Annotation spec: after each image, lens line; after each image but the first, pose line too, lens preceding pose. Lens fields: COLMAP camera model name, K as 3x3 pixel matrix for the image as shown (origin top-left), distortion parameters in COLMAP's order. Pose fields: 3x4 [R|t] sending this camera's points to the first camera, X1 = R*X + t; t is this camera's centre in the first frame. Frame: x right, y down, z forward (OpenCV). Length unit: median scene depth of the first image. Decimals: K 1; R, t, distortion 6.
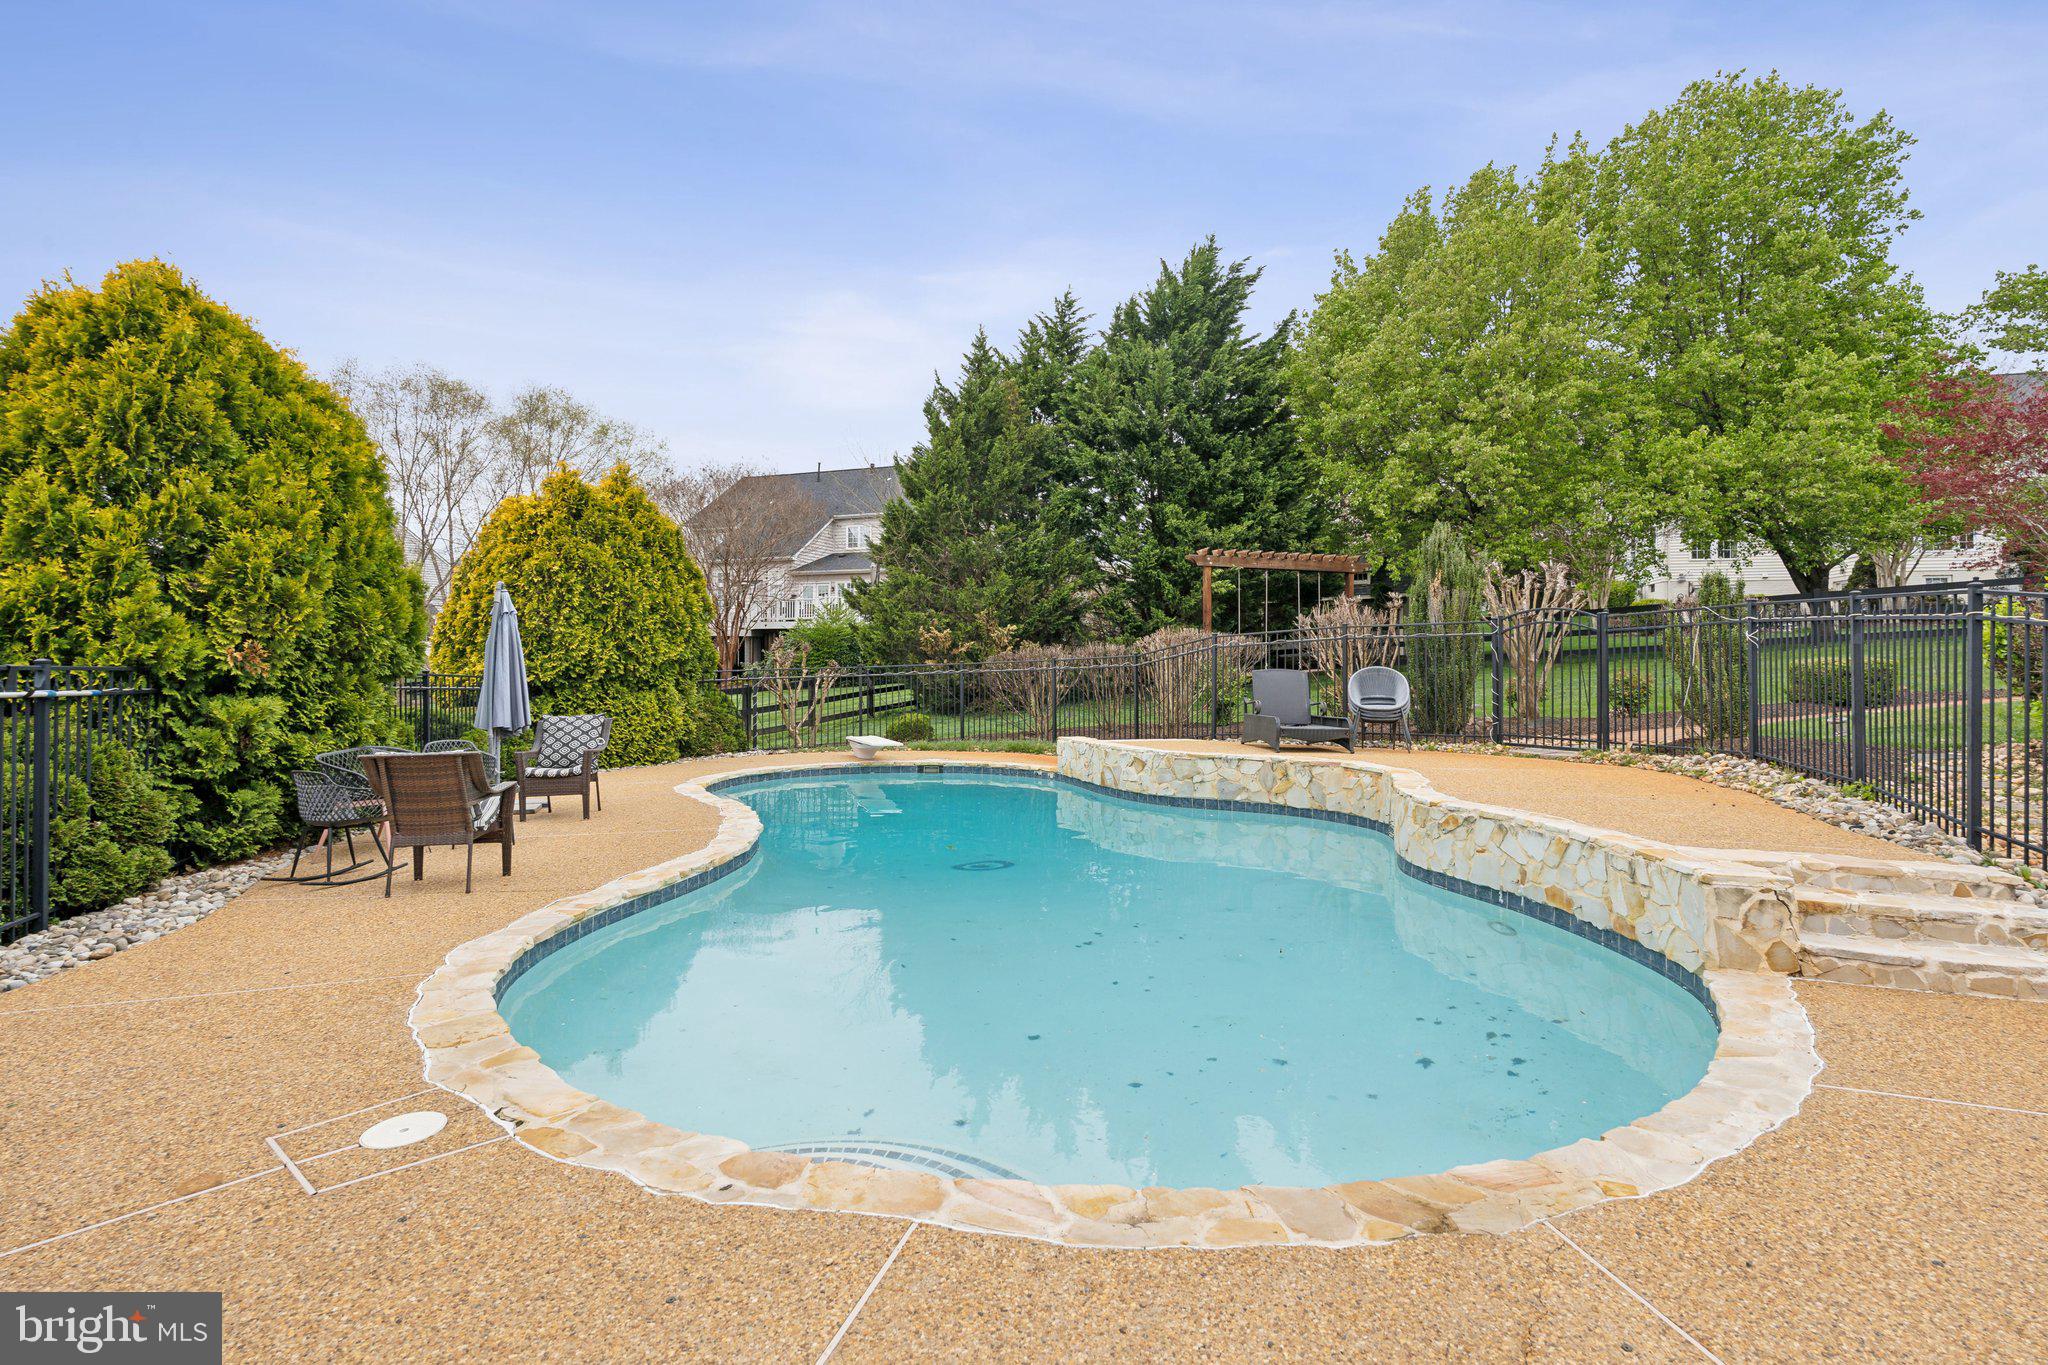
lens RADIAL K [[1085.7, 0, 1024.2], [0, 1085.7, 670.9], [0, 0, 1]] dist [-0.014834, -0.002065]
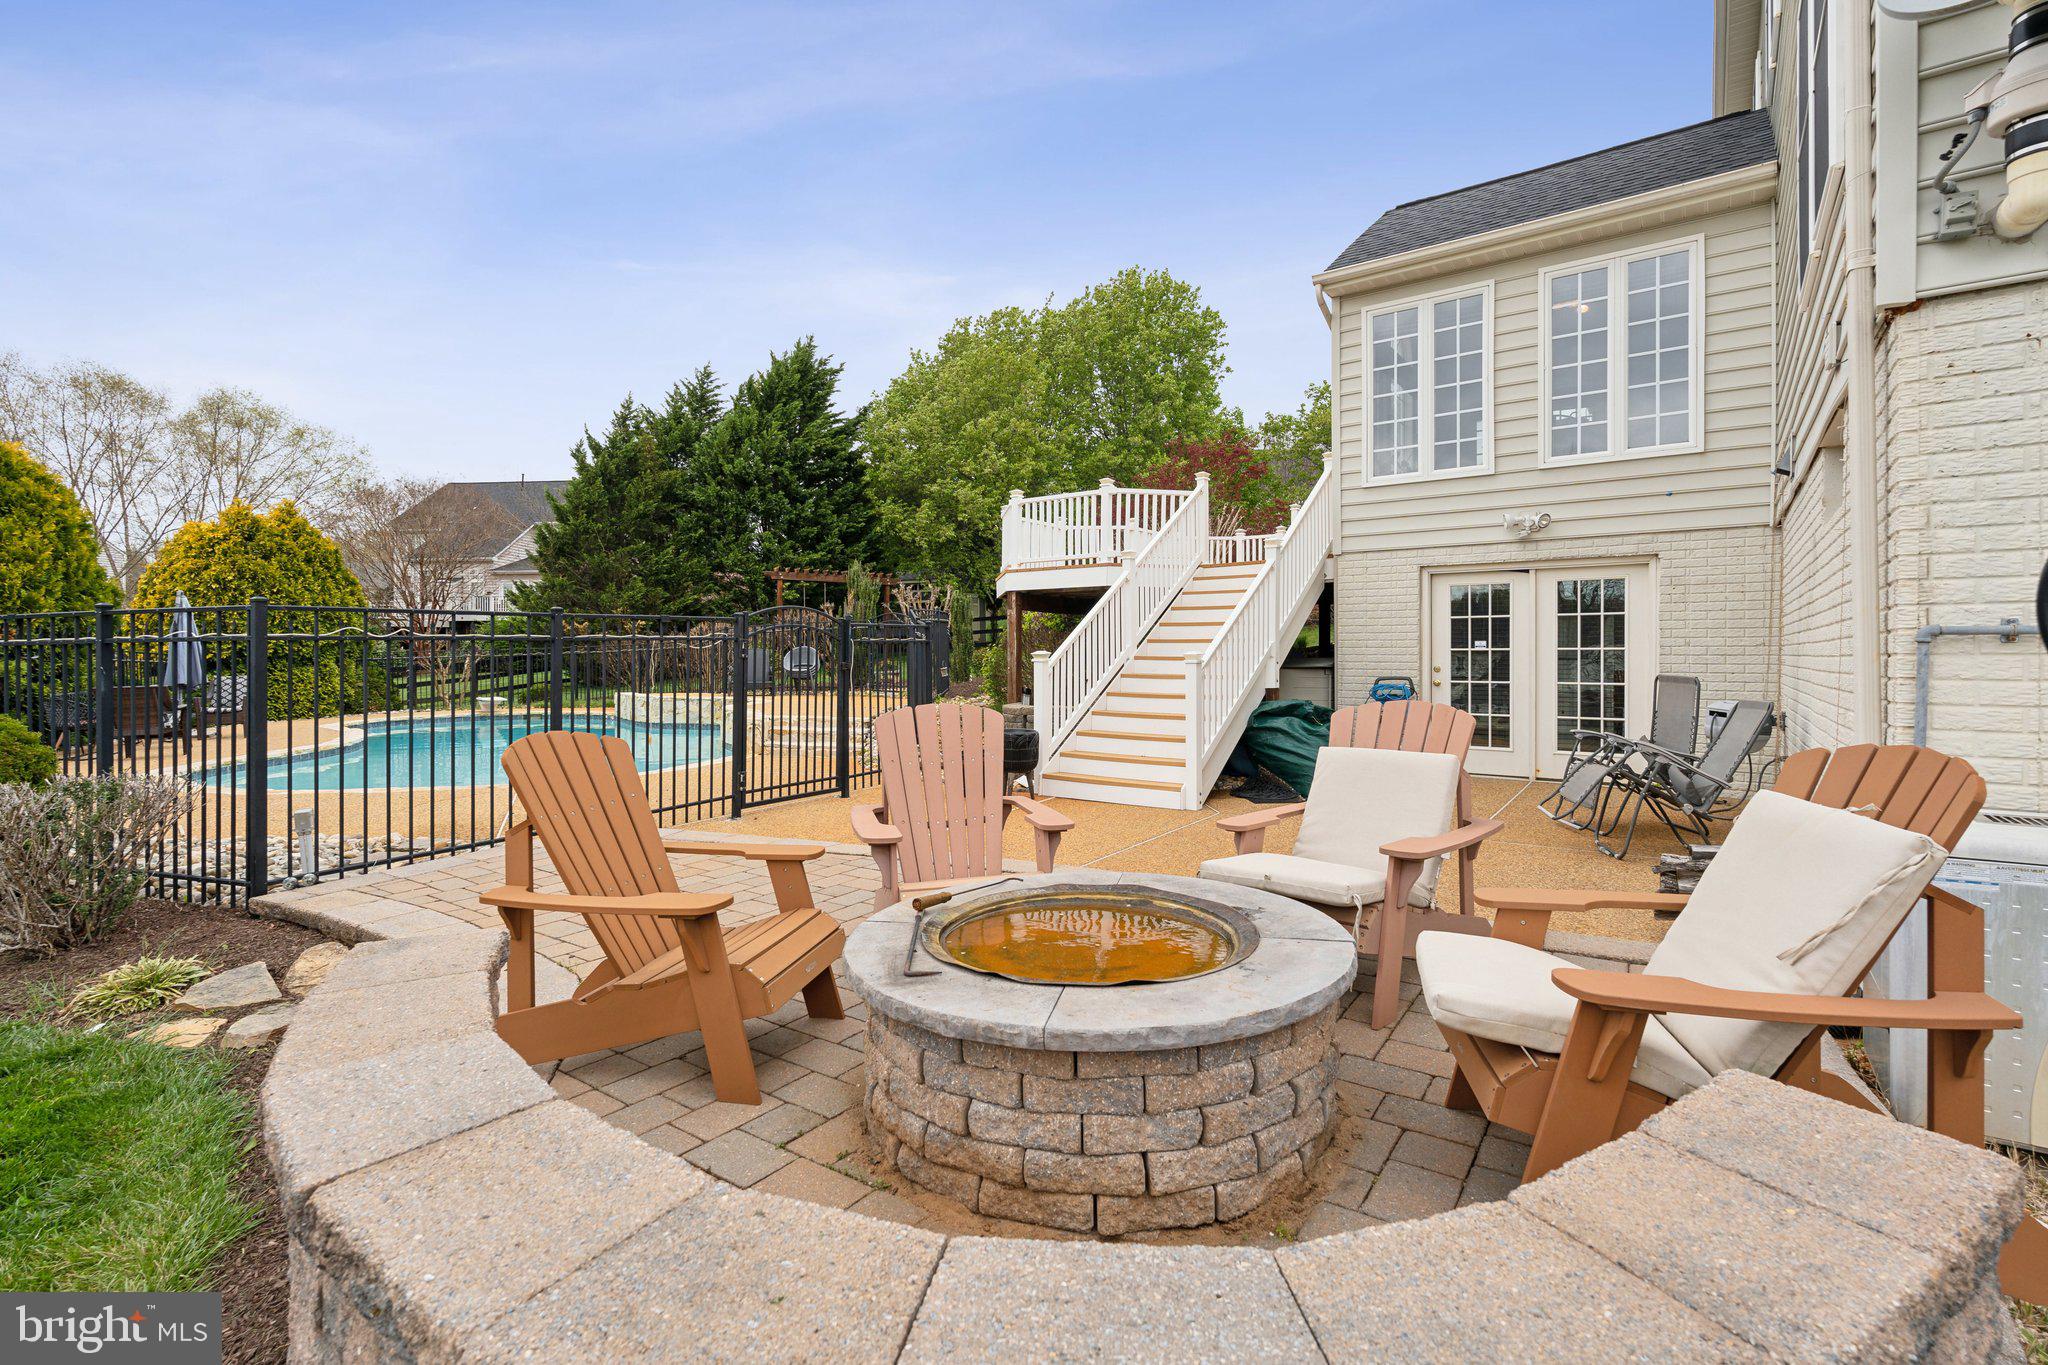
lens RADIAL K [[933.0, 0, 1024.2], [0, 933.0, 671.0], [0, 0, 1]] dist [-0.001729, 0.000291]
pose [[0.960773, -0.006470, 0.277260, 0.123076], [0.002899, 0.999908, 0.013287, 0.007523], [-0.277321, -0.011962, 0.960703, -0.249929]]
